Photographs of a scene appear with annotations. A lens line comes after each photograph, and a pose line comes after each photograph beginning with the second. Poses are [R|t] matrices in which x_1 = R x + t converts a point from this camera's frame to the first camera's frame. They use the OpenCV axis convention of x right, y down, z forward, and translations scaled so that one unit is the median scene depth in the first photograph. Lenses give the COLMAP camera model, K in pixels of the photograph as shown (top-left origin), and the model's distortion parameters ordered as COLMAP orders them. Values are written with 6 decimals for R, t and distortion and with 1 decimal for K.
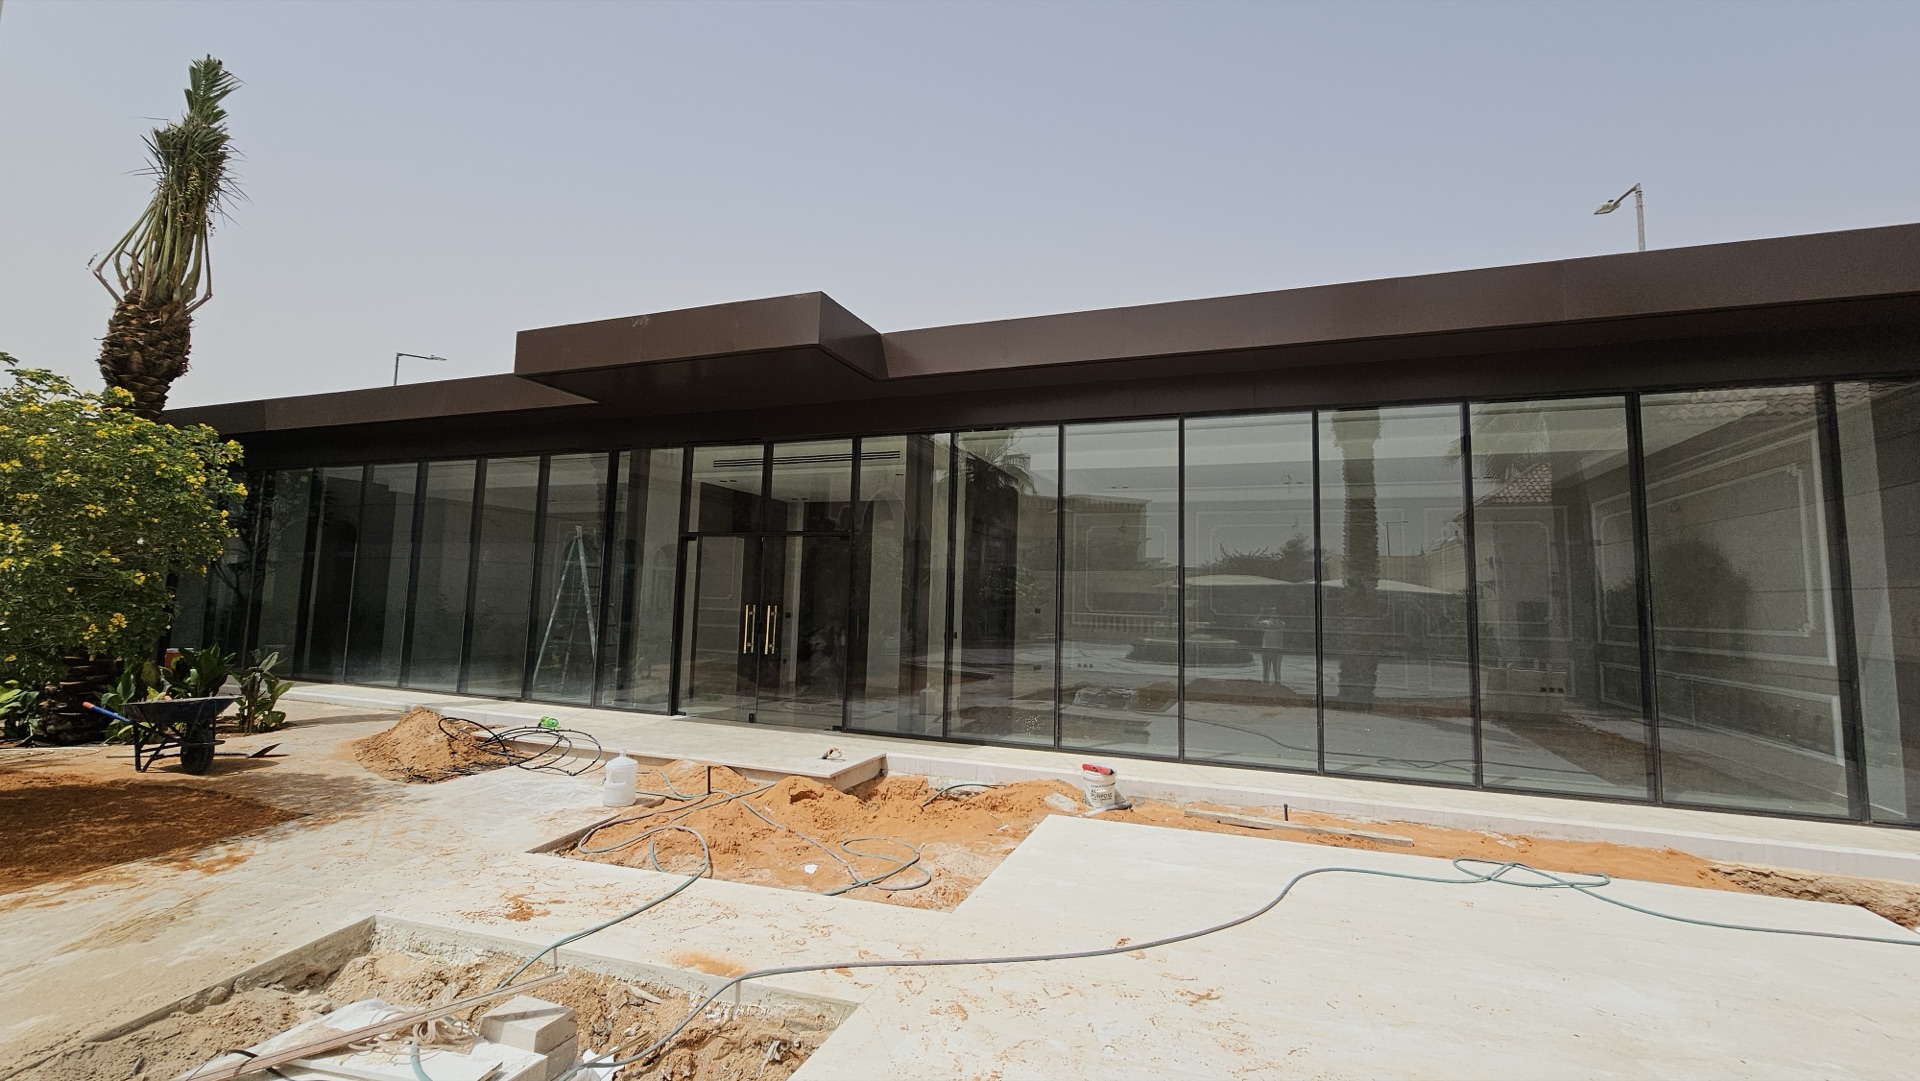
lens RADIAL K [[769.4, 0, 960.0], [0, 769.4, 540.5], [0, 0, 1]] dist [-0.003124, 0.000051]
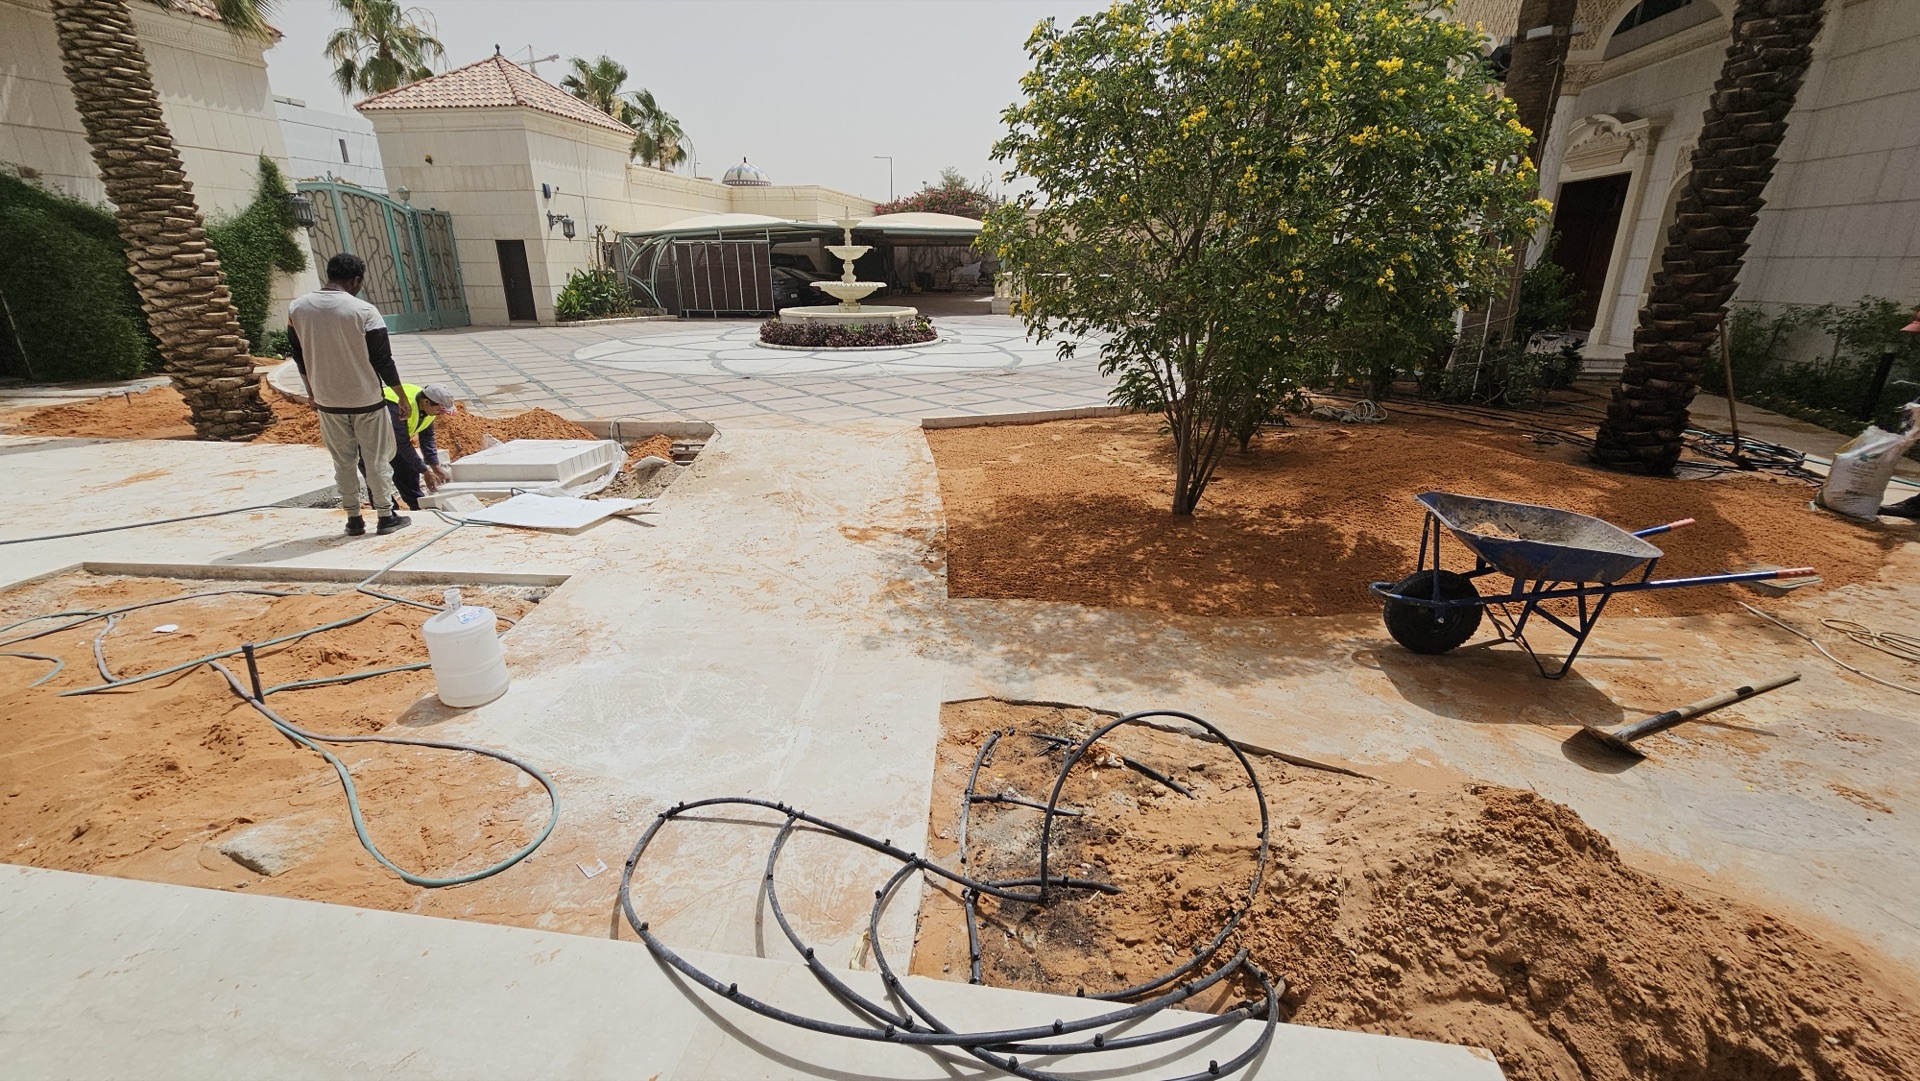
lens RADIAL K [[787.0, 0, 967.8], [0, 787.0, 528.3], [0, 0, 1]] dist [-0.001631, -0.000058]
pose [[-0.977303, 0.040832, -0.207874, -0.518567], [-0.008328, 0.973085, 0.230294, 0.097076], [0.211682, 0.226798, -0.950659, 1.207089]]
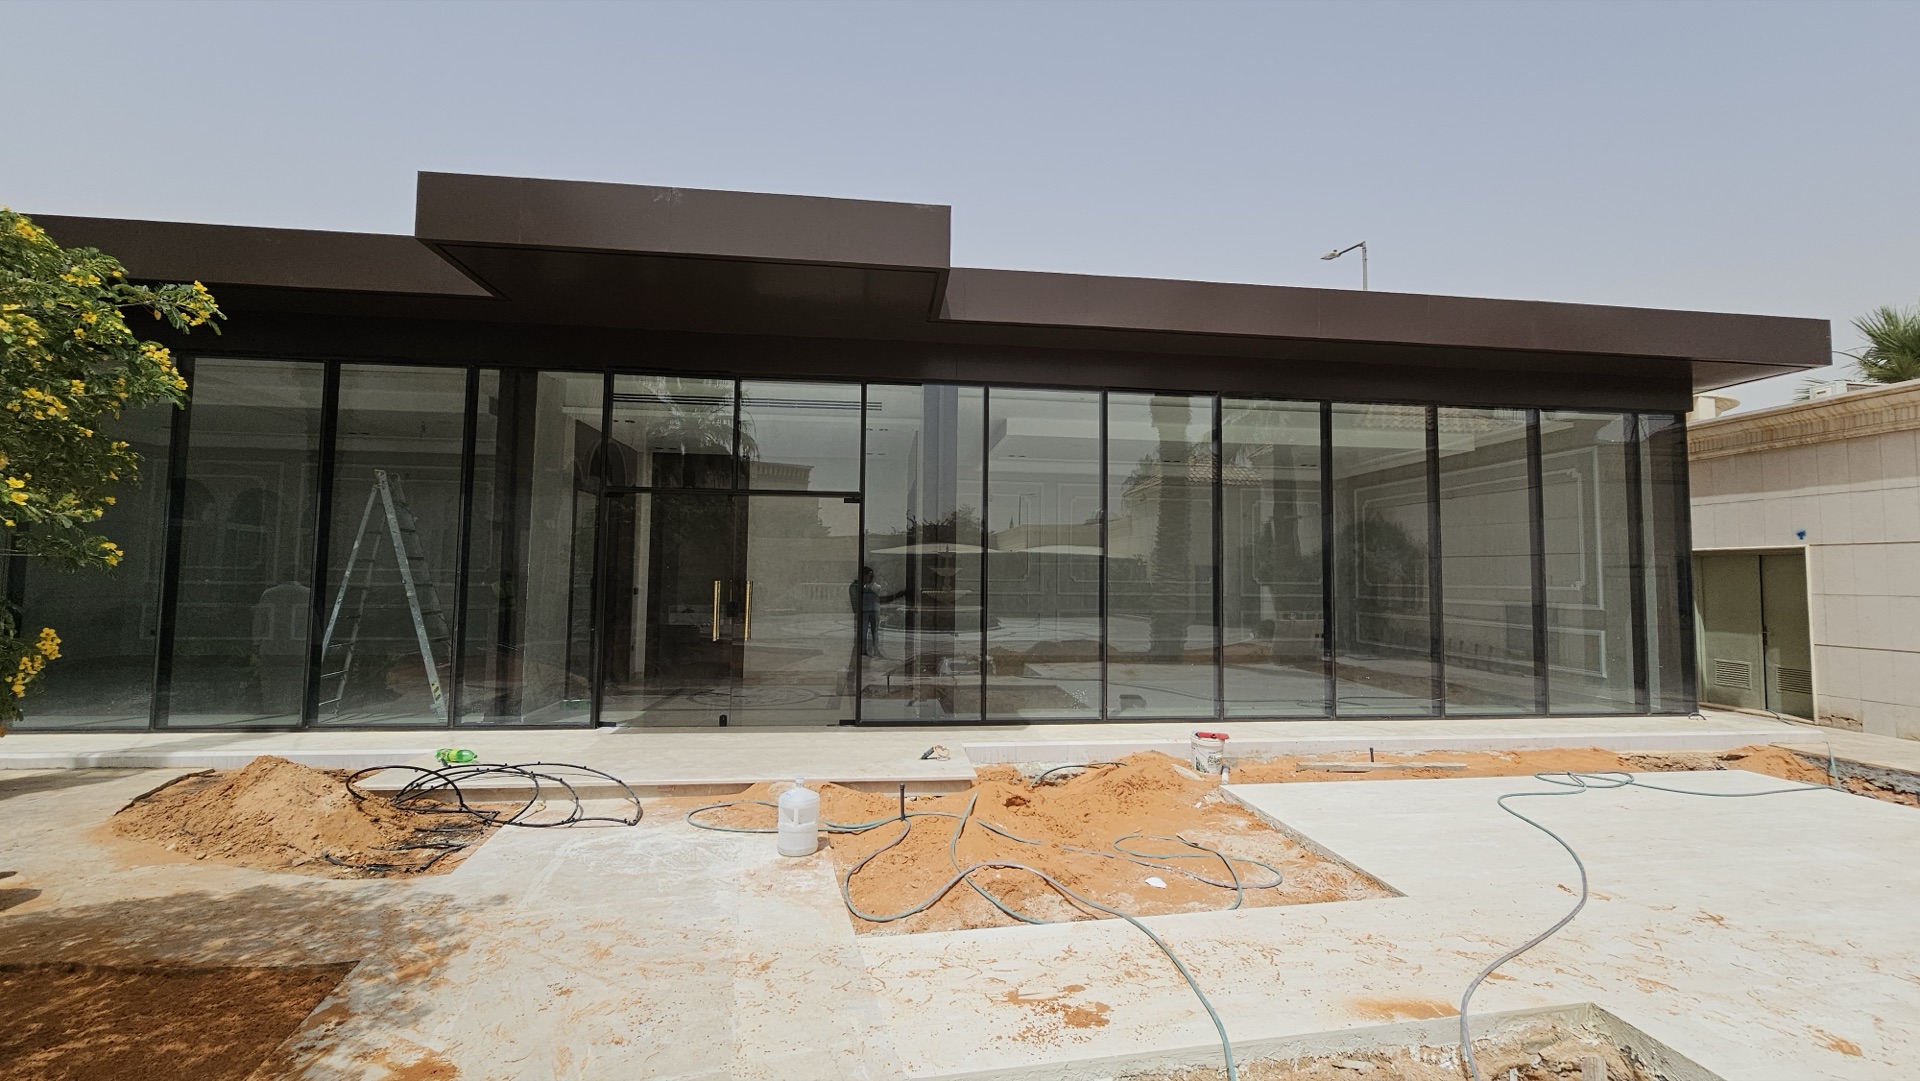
lens RADIAL K [[775.1, 0, 968.6], [0, 775.1, 534.2], [0, 0, 1]] dist [-0.002066, 0.000303]
pose [[0.891629, 0.008918, 0.452680, -0.510440], [-0.025486, 0.999209, 0.030514, 0.005684], [-0.452050, -0.038744, 0.891151, 0.210575]]
